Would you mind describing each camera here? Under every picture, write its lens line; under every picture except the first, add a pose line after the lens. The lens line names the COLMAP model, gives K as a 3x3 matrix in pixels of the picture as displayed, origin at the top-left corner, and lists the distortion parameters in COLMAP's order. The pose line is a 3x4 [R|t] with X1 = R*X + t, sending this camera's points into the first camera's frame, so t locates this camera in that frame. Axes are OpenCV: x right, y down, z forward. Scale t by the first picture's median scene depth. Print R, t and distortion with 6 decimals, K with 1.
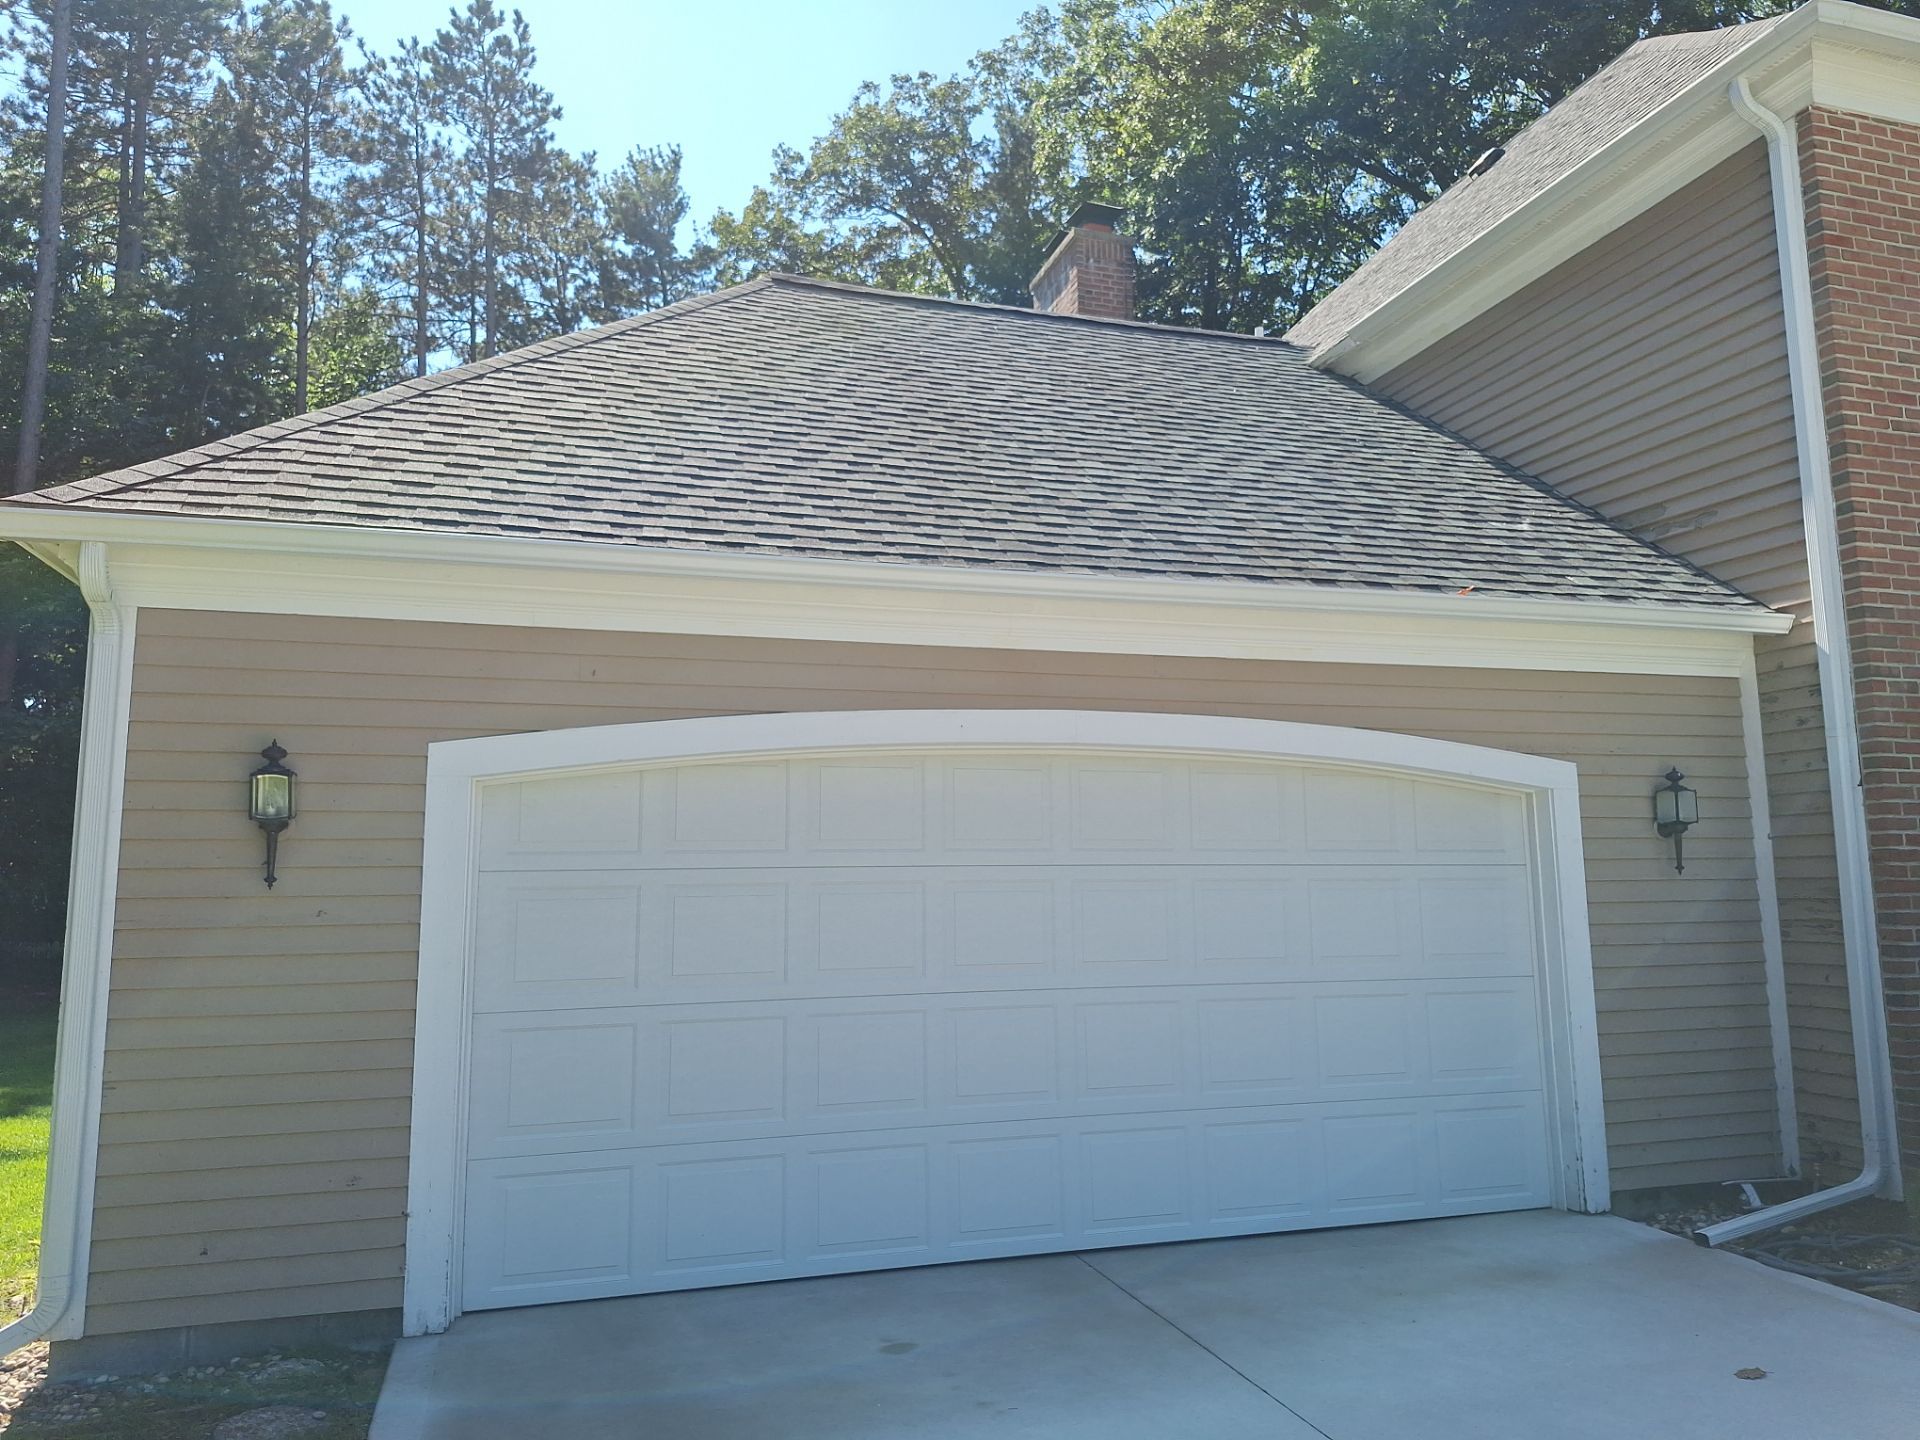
lens RADIAL K [[1348.8, 0, 958.3], [0, 1348.8, 714.0], [0, 0, 1]] dist [-0.005470, -0.000674]
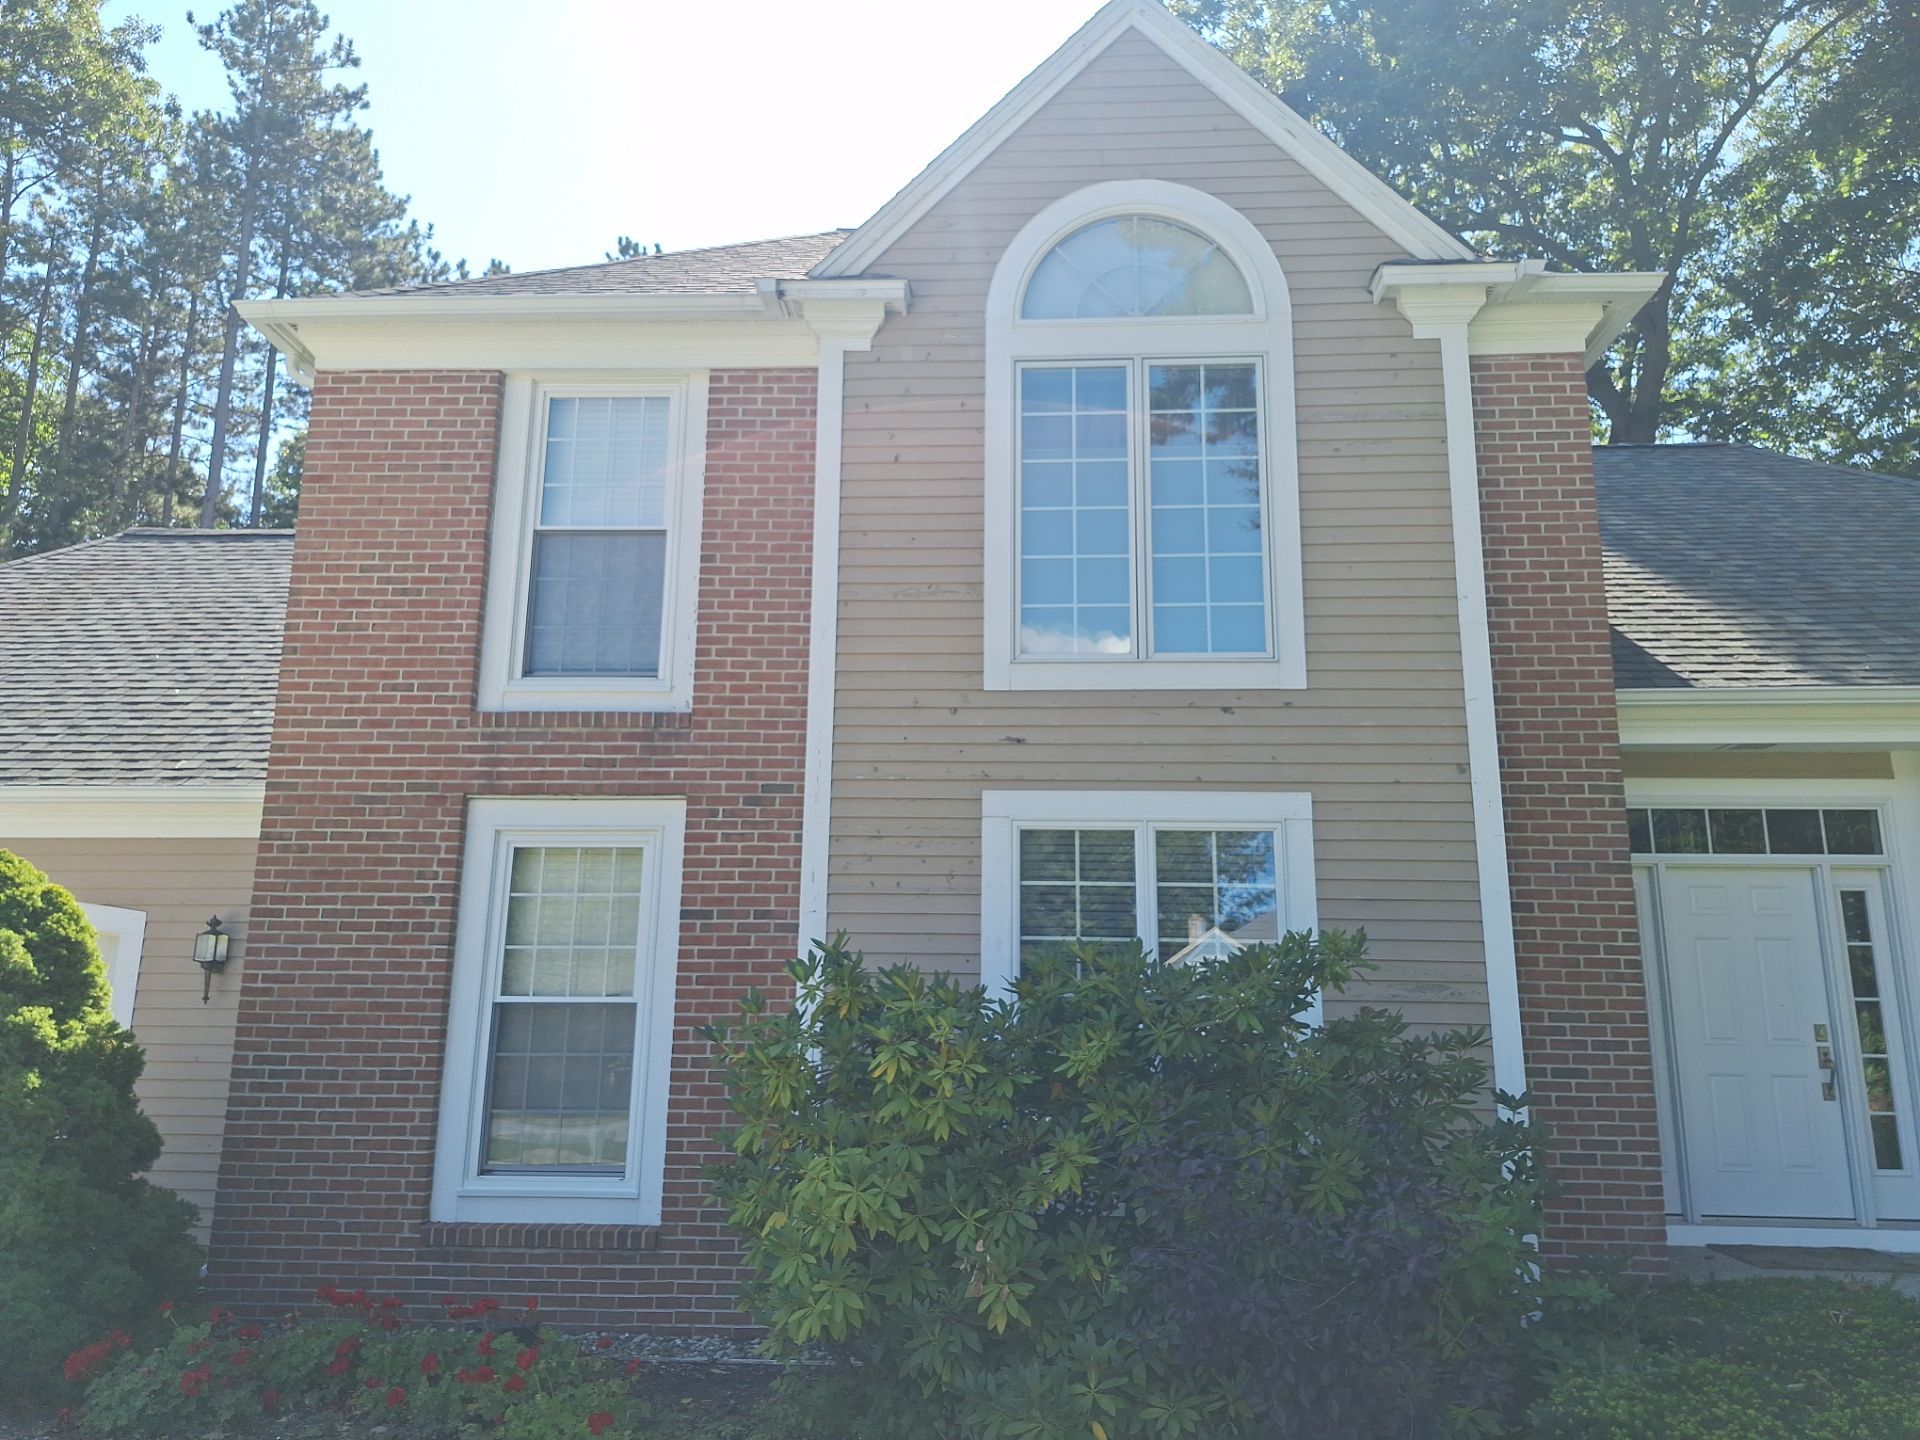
lens RADIAL K [[1348.8, 0, 957.3], [0, 1348.8, 718.8], [0, 0, 1]] dist [-0.005470, -0.000674]
pose [[0.949067, -0.049587, -0.311148, 1.549310], [0.022815, 0.995761, -0.089101, -0.014068], [0.314247, 0.077464, 0.946175, 0.045261]]
